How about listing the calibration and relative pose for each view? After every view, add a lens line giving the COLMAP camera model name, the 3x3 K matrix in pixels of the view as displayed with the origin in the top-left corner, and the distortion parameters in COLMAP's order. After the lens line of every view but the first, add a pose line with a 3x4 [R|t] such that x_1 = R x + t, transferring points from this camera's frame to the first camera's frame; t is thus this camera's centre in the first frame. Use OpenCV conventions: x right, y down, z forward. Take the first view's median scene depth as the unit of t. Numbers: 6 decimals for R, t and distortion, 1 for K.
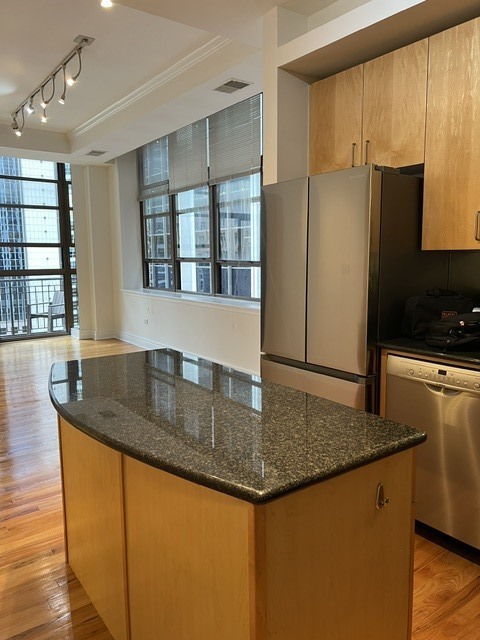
lens RADIAL K [[485.7, 0, 231.1], [0, 485.7, 319.8], [0, 0, 1]] dist [0.028094, -0.000955]
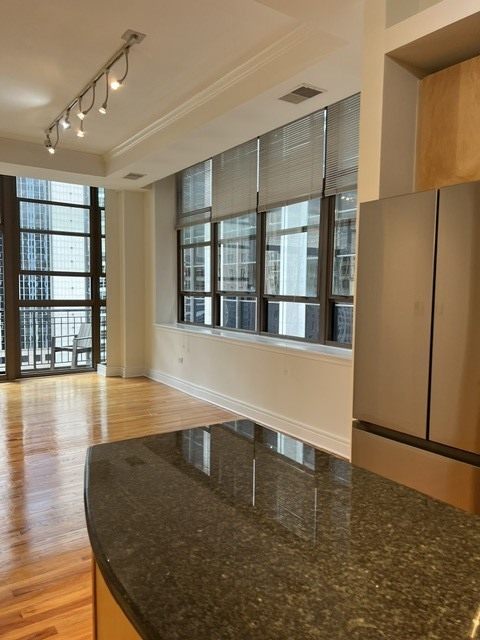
lens RADIAL K [[478.1, 0, 240.7], [0, 478.1, 325.6], [0, 0, 1]] dist [0.053860, -0.056915]
pose [[0.999513, 0.023809, -0.020177, -0.045365], [-0.024869, 0.998230, -0.054017, -0.014792], [0.018855, 0.054493, 0.998336, 0.103044]]
